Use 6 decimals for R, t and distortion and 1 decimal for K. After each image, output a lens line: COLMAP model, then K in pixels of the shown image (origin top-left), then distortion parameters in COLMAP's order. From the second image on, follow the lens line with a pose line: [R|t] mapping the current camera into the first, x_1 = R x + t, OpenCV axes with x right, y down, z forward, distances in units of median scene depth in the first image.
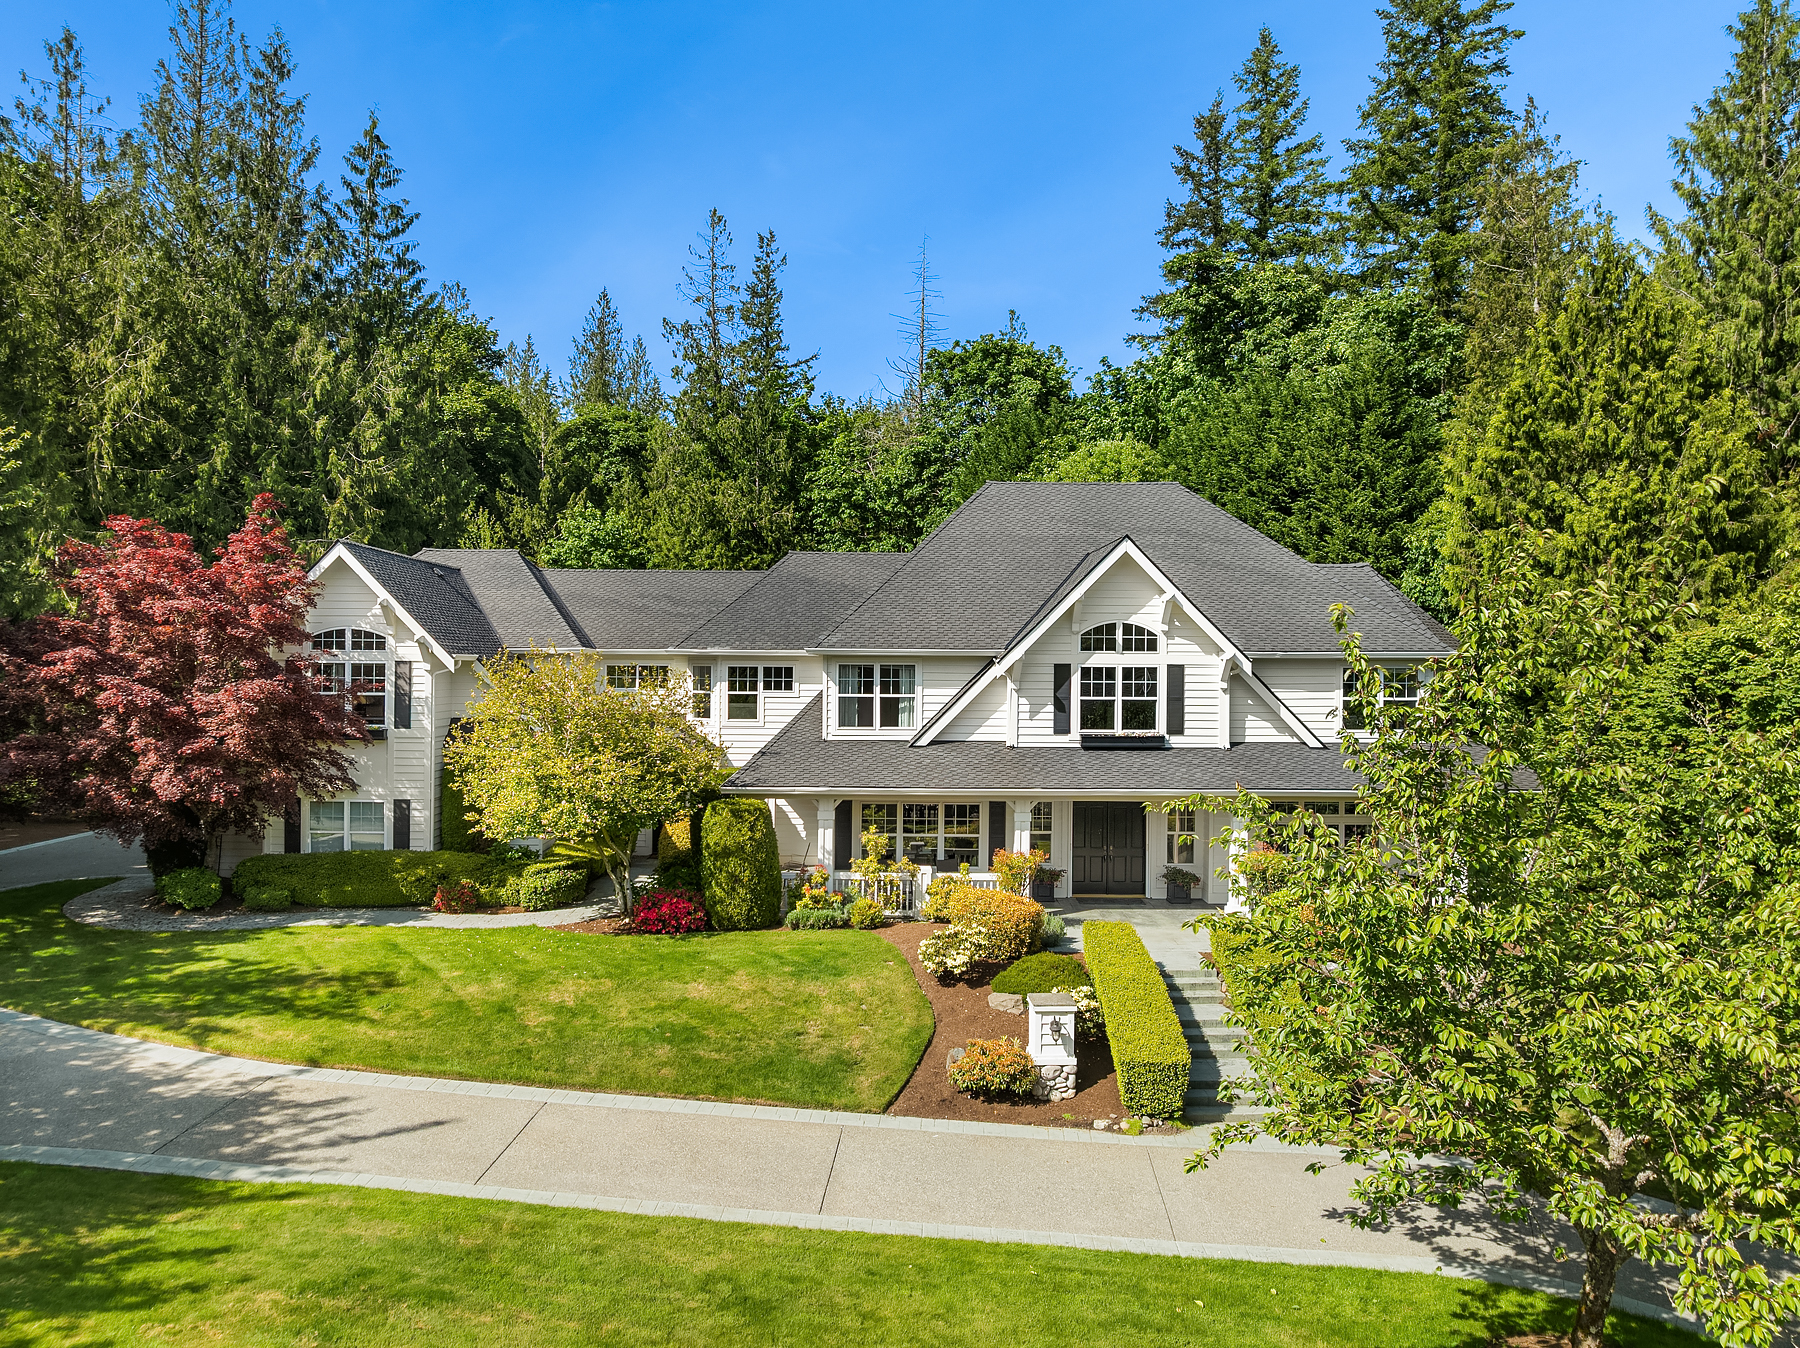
lens RADIAL K [[1371.2, 0, 923.7], [0, 1371.2, 674.4], [0, 0, 1]] dist [-0.006245, -0.003824]
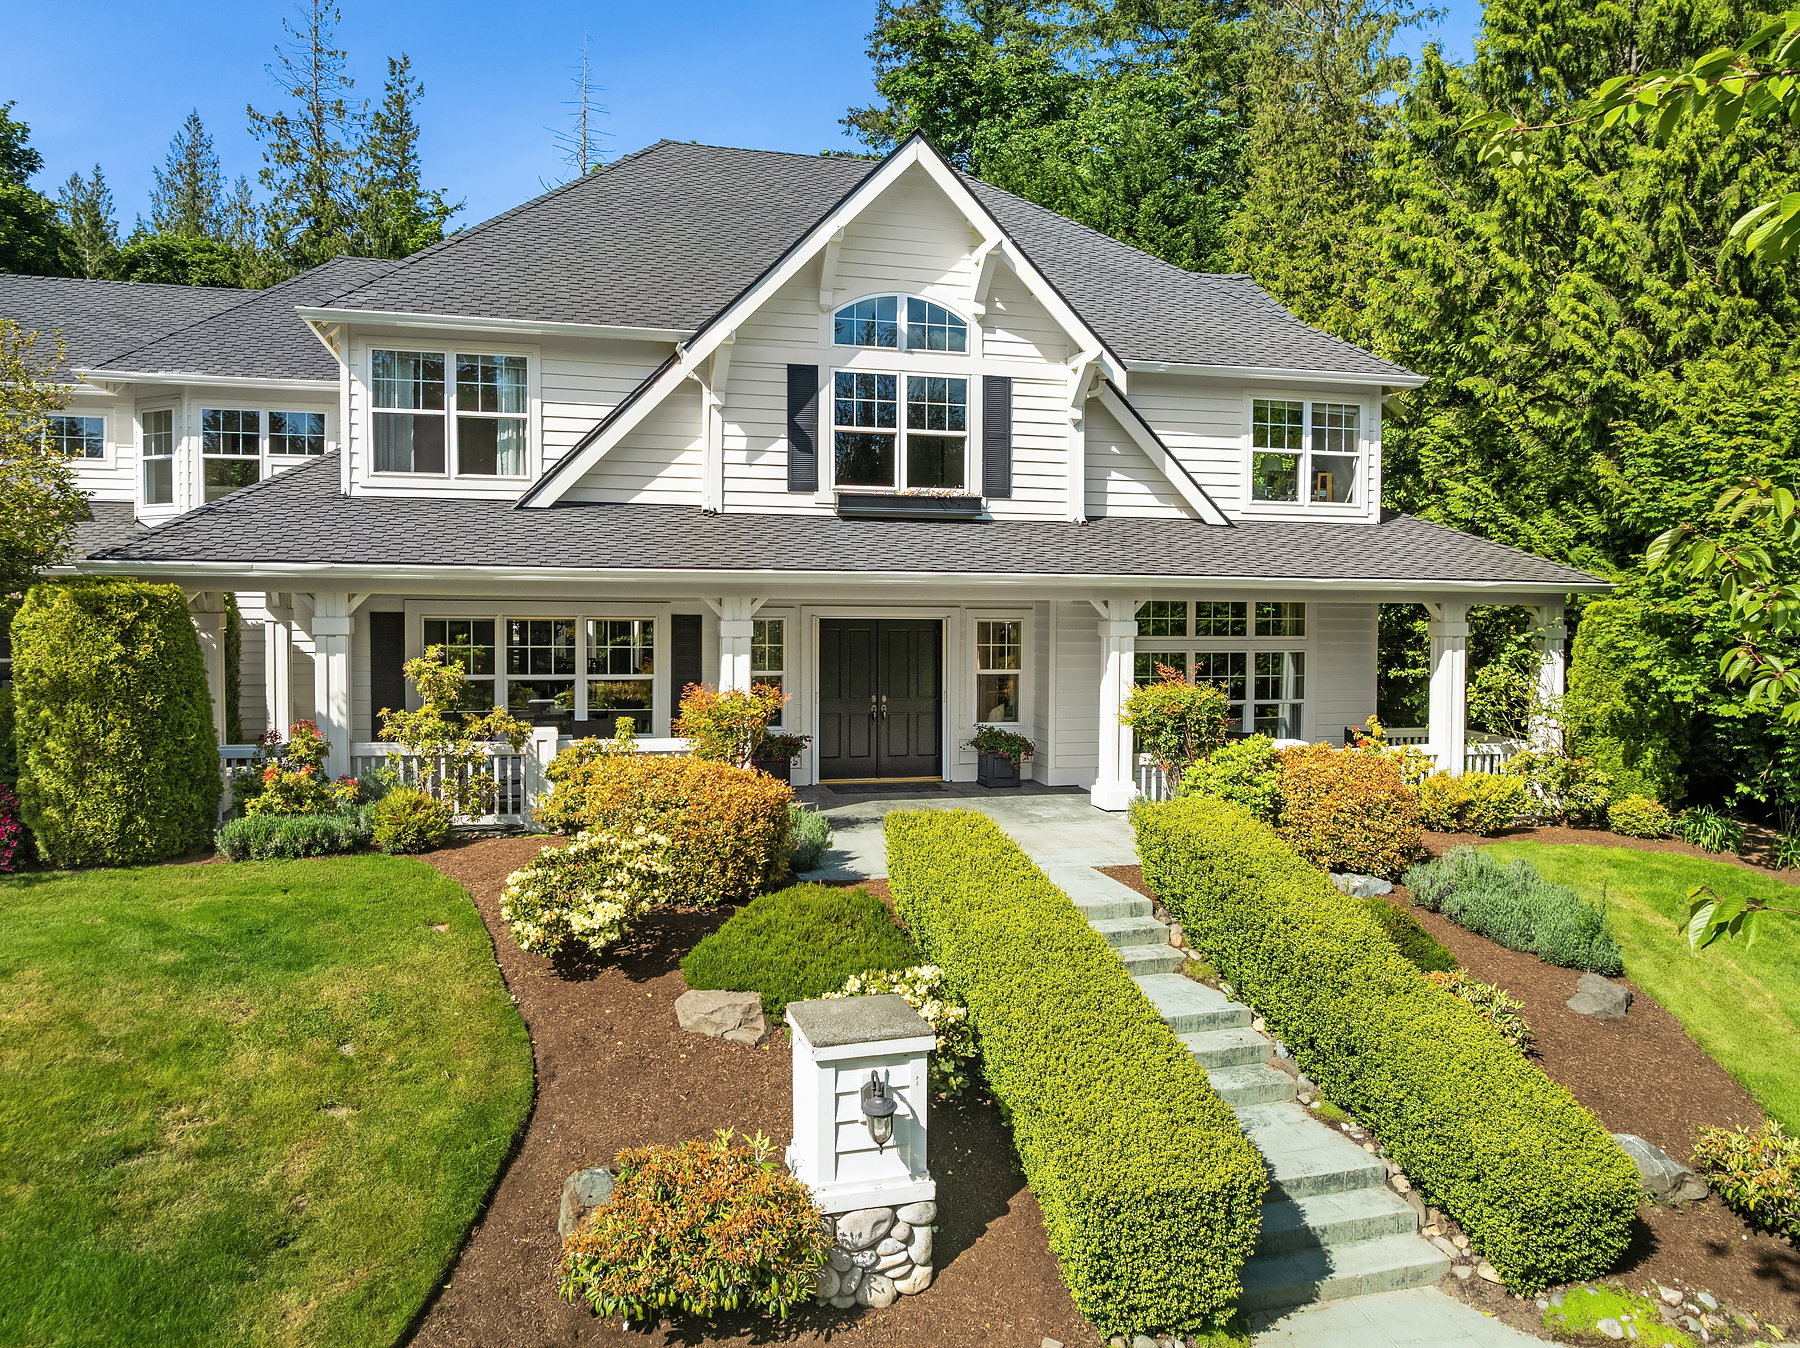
lens RADIAL K [[1331.0, 0, 945.9], [0, 1331.0, 679.0], [0, 0, 1]] dist [-0.004479, -0.072863]
pose [[0.968022, -0.013876, 0.250480, 0.020588], [0.000310, 0.998534, 0.054118, 0.089881], [-0.250864, -0.052310, 0.966608, 0.457591]]
